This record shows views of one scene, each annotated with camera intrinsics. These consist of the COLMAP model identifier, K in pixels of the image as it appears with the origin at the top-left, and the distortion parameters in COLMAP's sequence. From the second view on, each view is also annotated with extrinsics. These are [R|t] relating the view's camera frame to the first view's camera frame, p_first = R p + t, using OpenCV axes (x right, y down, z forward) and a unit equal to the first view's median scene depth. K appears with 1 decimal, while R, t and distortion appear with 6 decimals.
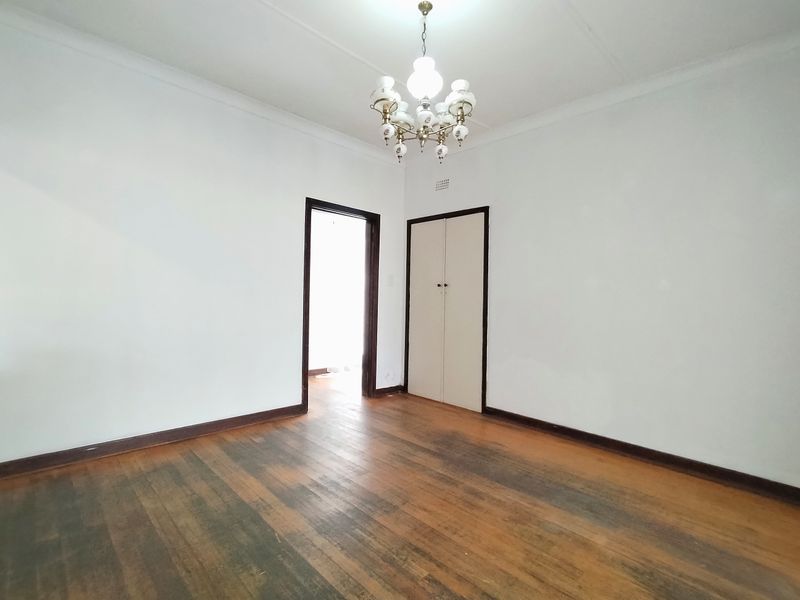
lens RADIAL K [[380.3, 0, 400.6], [0, 380.3, 295.7], [0, 0, 1]] dist [-0.016005, 0.000189]
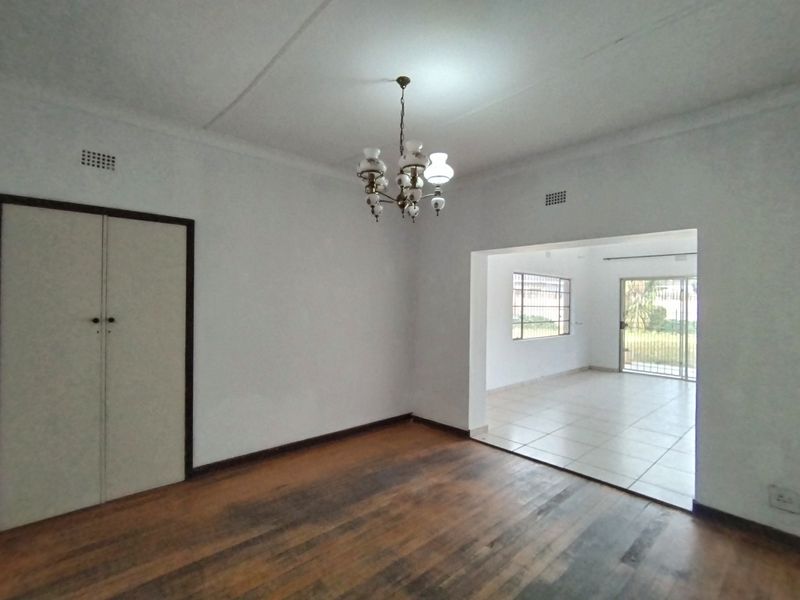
lens RADIAL K [[380.3, 0, 400.6], [0, 380.3, 295.7], [0, 0, 1]] dist [-0.016005, 0.000189]
pose [[0.029025, -0.005614, 0.999563, -0.870903], [-0.016546, 0.999845, 0.006096, -0.138287], [-0.999442, -0.016716, 0.028927, 0.830368]]
